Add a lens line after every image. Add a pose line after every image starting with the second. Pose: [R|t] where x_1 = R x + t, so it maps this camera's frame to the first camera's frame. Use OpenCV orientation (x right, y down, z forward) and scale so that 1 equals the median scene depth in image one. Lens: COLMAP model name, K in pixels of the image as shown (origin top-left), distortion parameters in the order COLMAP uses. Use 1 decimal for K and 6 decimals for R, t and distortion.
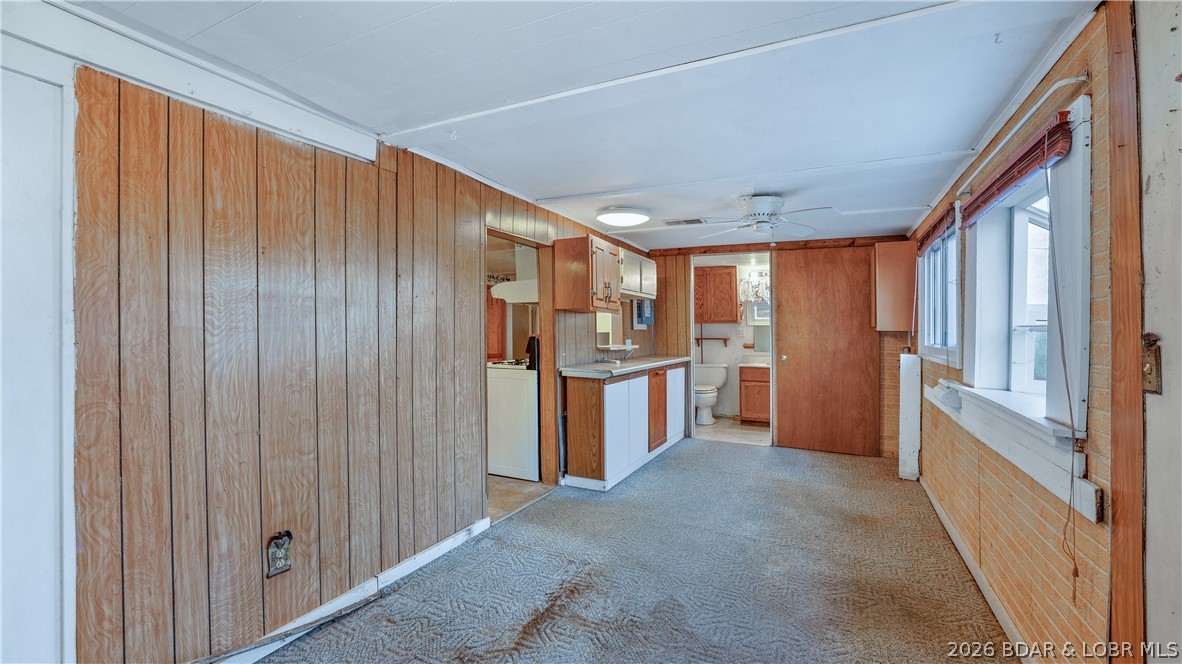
lens RADIAL K [[496.9, 0, 586.3], [0, 496.9, 330.8], [0, 0, 1]] dist [-0.011361, 0.001030]
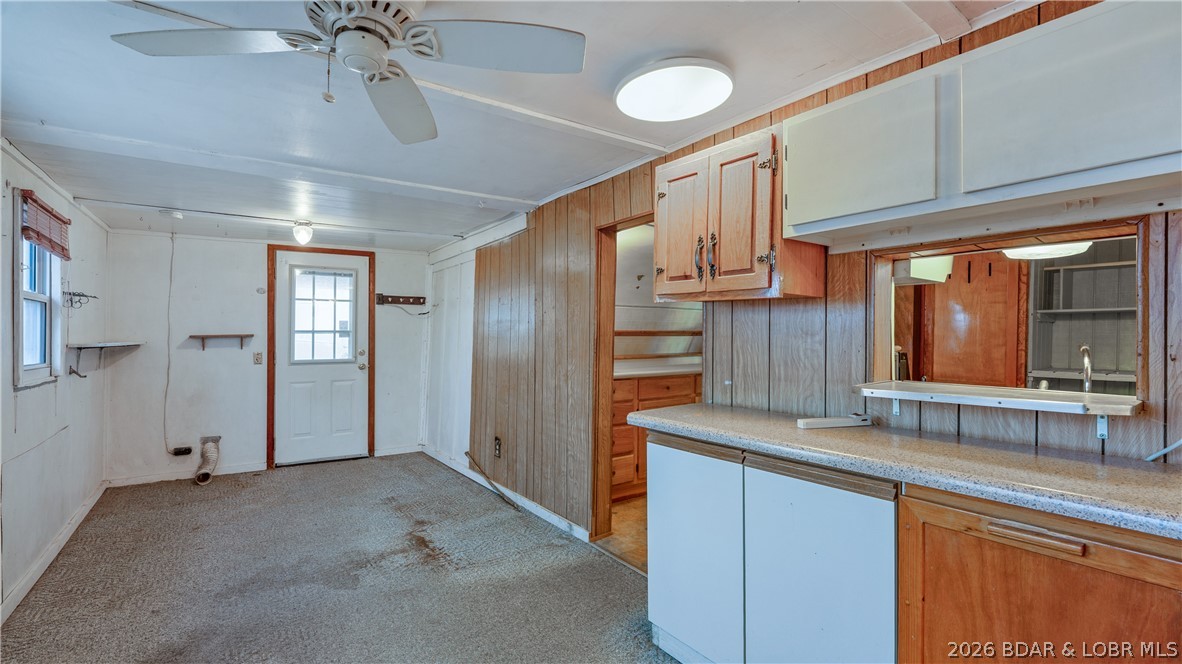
lens RADIAL K [[496.9, 0, 583.3], [0, 496.9, 339.0], [0, 0, 1]] dist [-0.011361, 0.001030]
pose [[-0.463080, 0.006505, -0.886293, 0.739693], [0.002018, 0.999978, 0.006285, -0.006175], [0.886314, 0.001122, -0.463083, 1.615971]]
